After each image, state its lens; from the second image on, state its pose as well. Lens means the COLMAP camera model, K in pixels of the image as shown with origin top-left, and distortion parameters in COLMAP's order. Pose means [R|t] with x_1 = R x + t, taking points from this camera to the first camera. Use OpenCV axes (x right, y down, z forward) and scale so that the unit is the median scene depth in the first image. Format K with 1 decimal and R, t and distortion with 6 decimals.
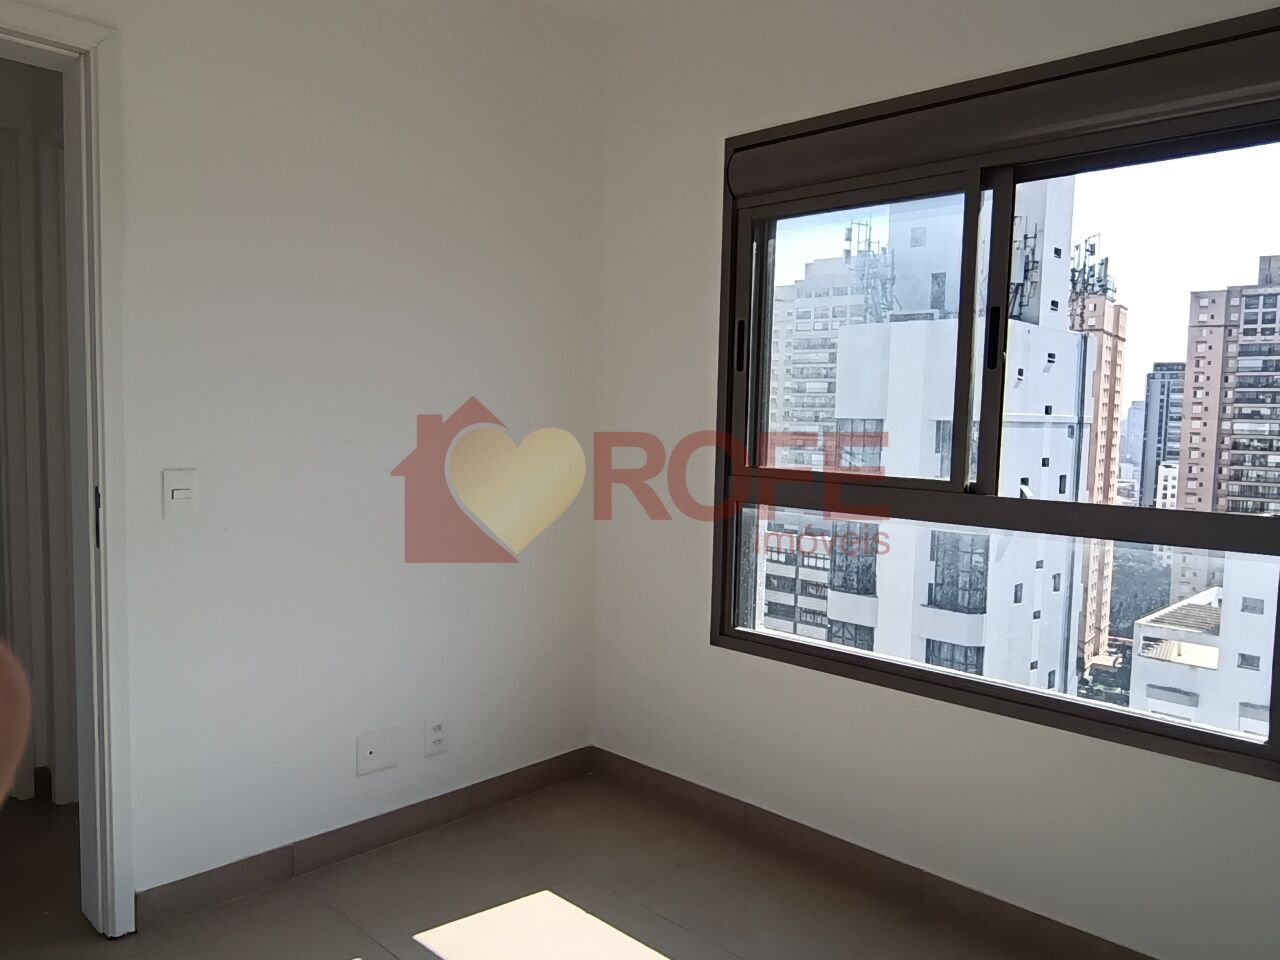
lens RADIAL K [[948.7, 0, 642.8], [0, 948.7, 486.0], [0, 0, 1]] dist [0.001284, -0.007818]
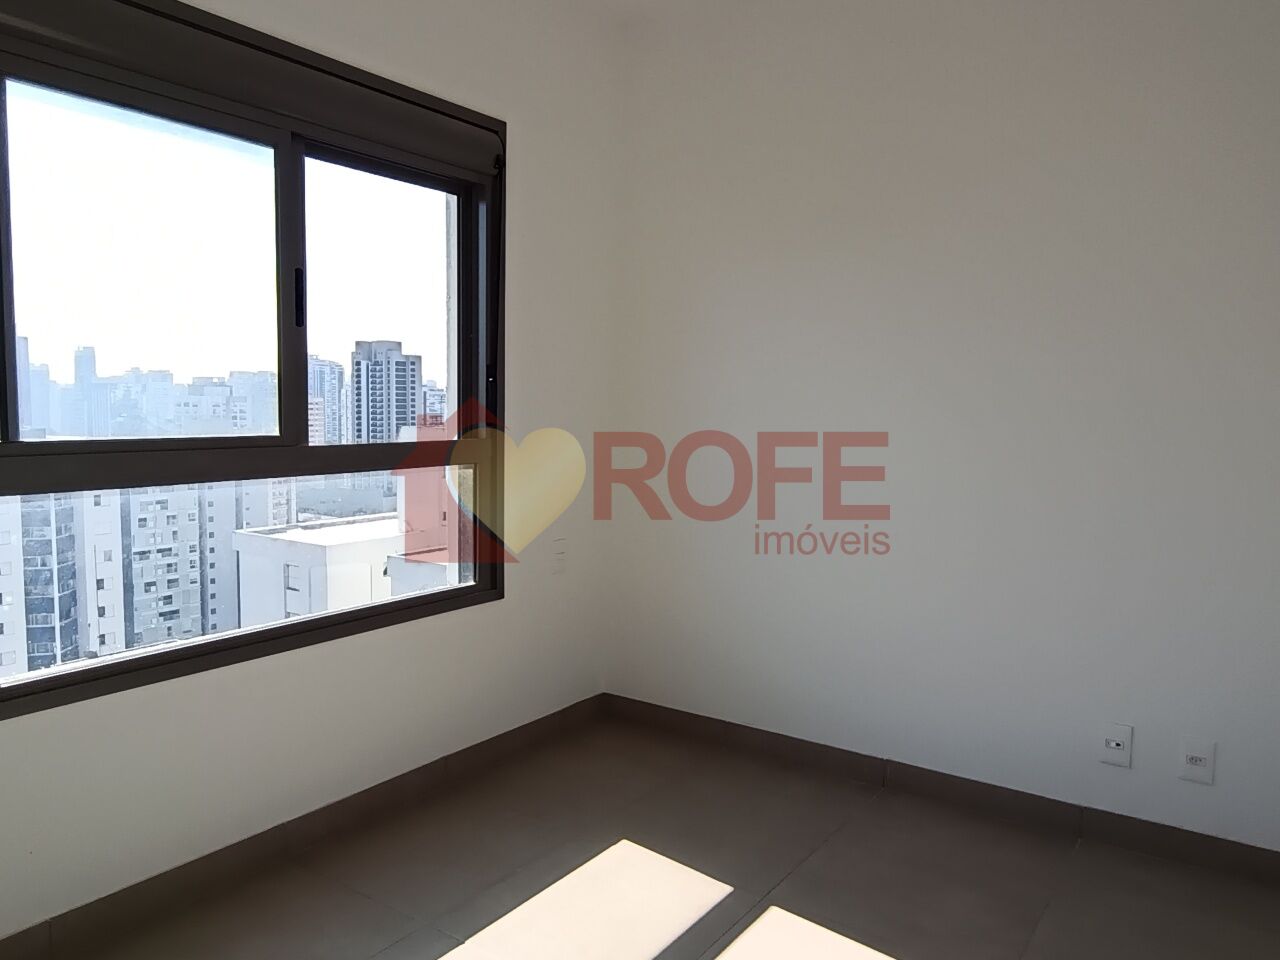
lens RADIAL K [[948.7, 0, 642.8], [0, 948.7, 486.0], [0, 0, 1]] dist [0.001284, -0.007818]
pose [[-0.162118, -0.114622, 0.980092, -0.766059], [0.065936, 0.989753, 0.126658, -0.055975], [-0.984566, 0.085157, -0.152899, 0.802171]]
